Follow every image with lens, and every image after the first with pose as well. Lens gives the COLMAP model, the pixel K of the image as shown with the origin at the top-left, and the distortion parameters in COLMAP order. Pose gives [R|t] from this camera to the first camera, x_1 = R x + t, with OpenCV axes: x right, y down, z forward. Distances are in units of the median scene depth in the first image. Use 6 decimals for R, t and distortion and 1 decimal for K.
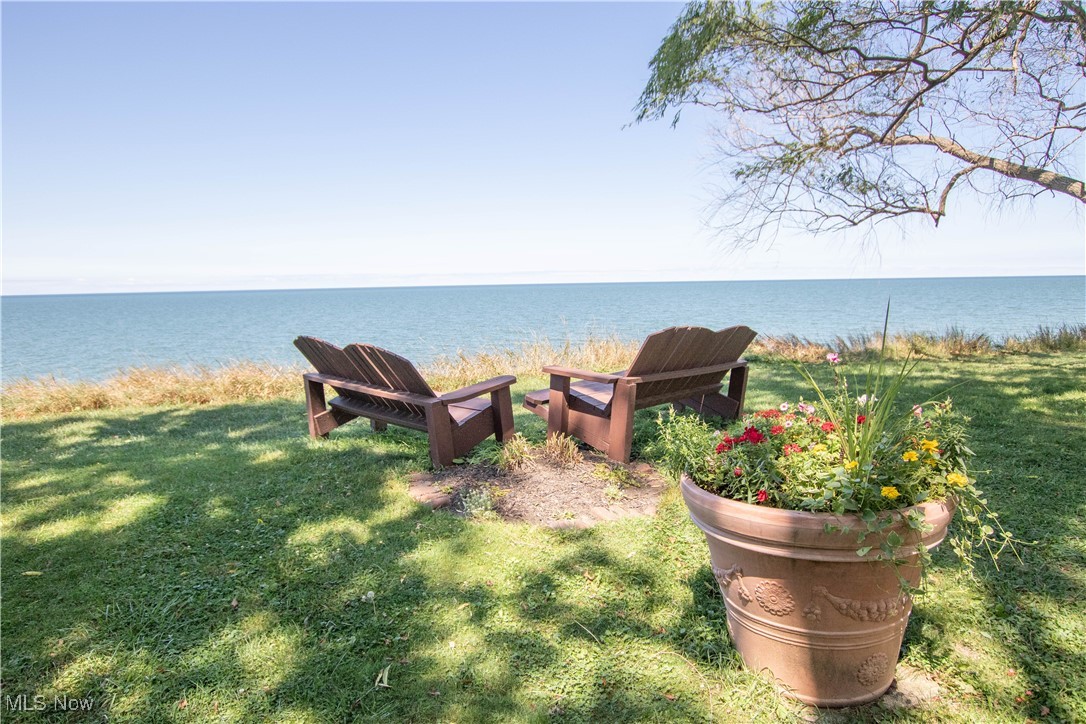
lens RADIAL K [[624.6, 0, 544.8], [0, 624.6, 378.5], [0, 0, 1]] dist [-0.015564, 0.002189]
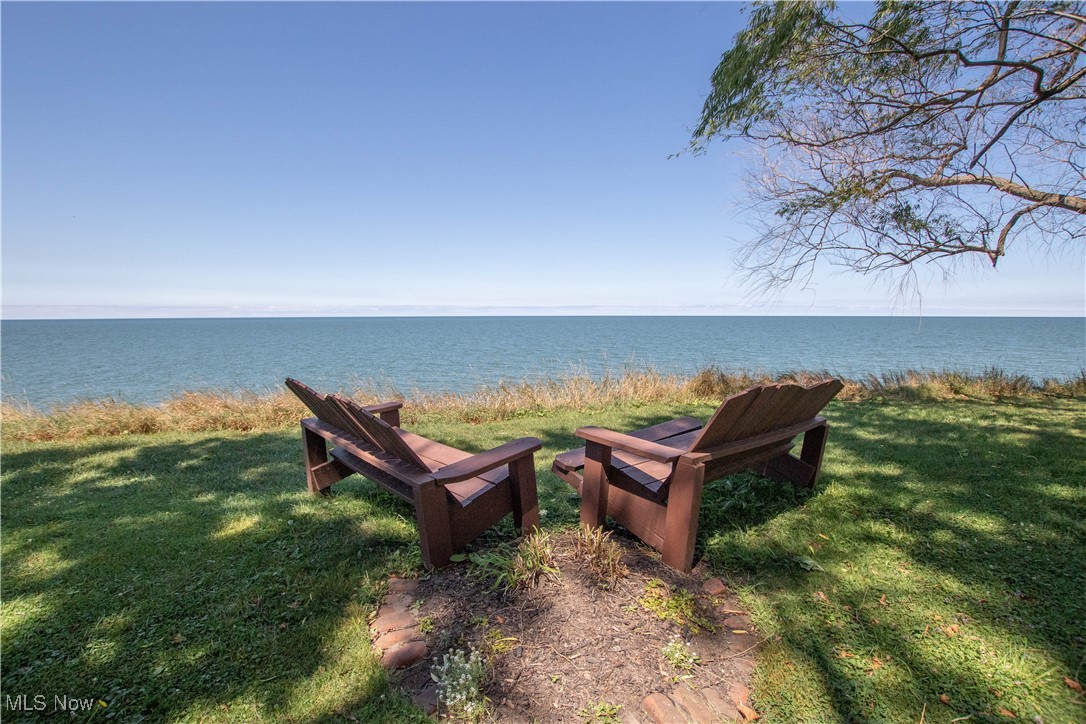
lens RADIAL K [[500.3, 0, 543.2], [0, 500.3, 380.0], [0, 0, 1]] dist [-0.022995, -0.000357]
pose [[0.995922, 0.027467, -0.085939, 0.004510], [-0.029397, 0.999341, -0.021273, -0.040943], [0.085298, 0.023713, 0.996073, 0.240974]]
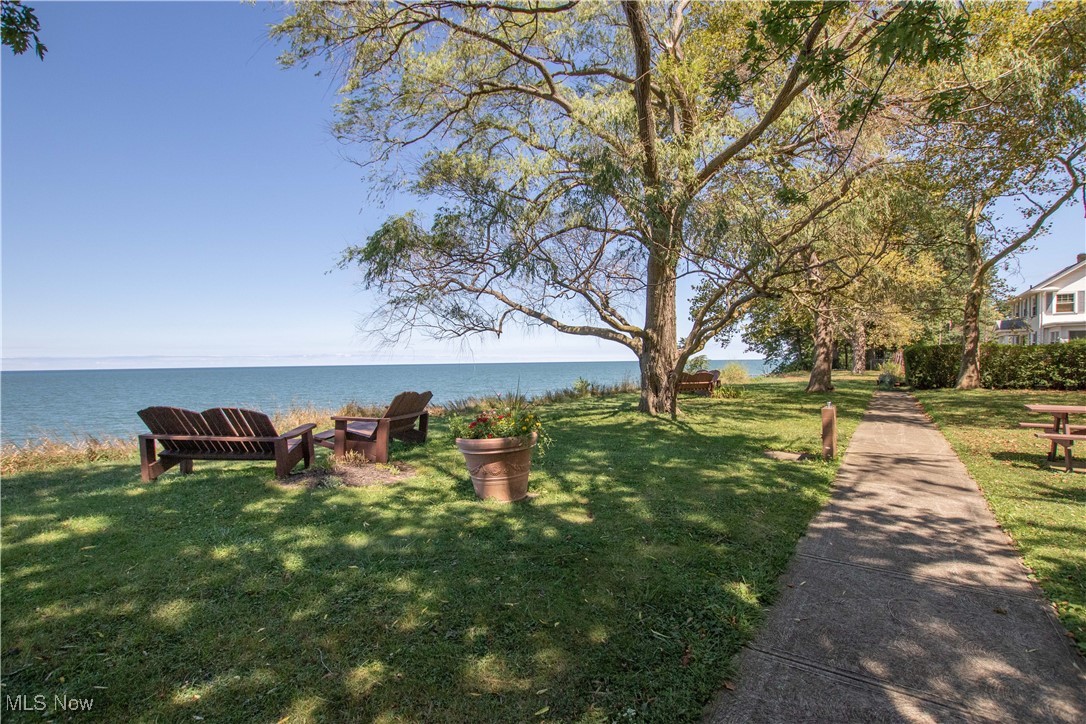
lens RADIAL K [[500.3, 0, 543.2], [0, 500.3, 380.0], [0, 0, 1]] dist [-0.022995, -0.000357]
pose [[0.783621, -0.016176, 0.621029, -0.257641], [0.094409, 0.991151, -0.093311, 0.041181], [-0.614024, 0.131751, 0.778214, -0.303512]]
